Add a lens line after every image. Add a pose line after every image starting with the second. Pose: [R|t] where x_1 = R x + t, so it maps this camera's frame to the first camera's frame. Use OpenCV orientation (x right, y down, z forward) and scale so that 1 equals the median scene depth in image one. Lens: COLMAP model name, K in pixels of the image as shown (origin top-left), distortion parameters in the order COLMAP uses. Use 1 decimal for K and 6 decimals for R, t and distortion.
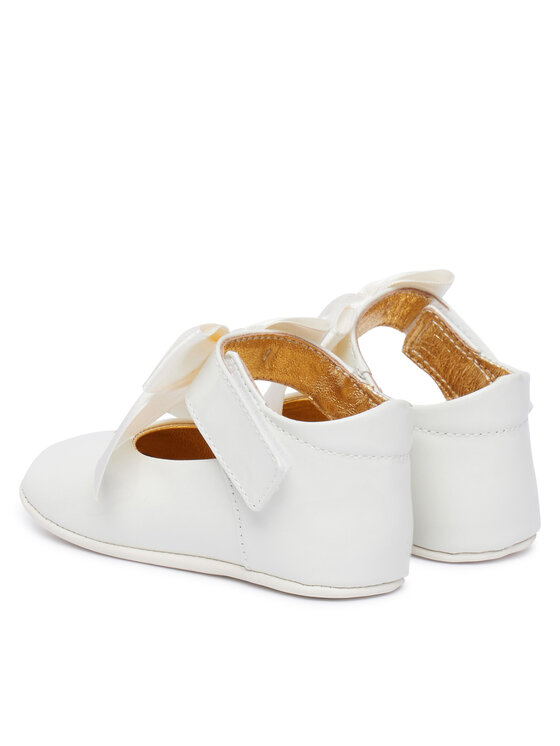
lens RADIAL K [[1643.5, 0, 280.0], [0, 1643.5, 373.0], [0, 0, 1]] dist [0.284362, 0.021853]
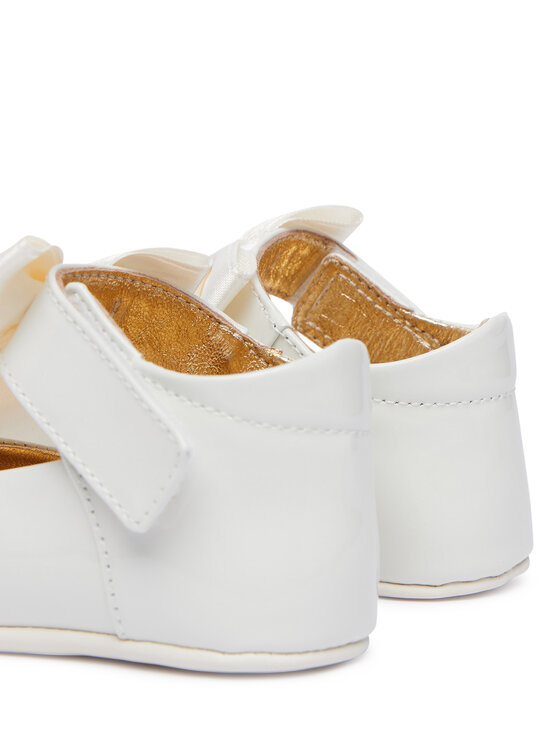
lens RADIAL K [[1301.1, 0, 280.0], [0, 1301.1, 373.0], [0, 0, 1]] dist [-0.007094, -0.031728]
pose [[0.971986, -0.030426, 0.233063, -0.066641], [0.059468, 0.991157, -0.118619, 0.079058], [-0.227393, 0.129155, 0.965200, 0.498053]]
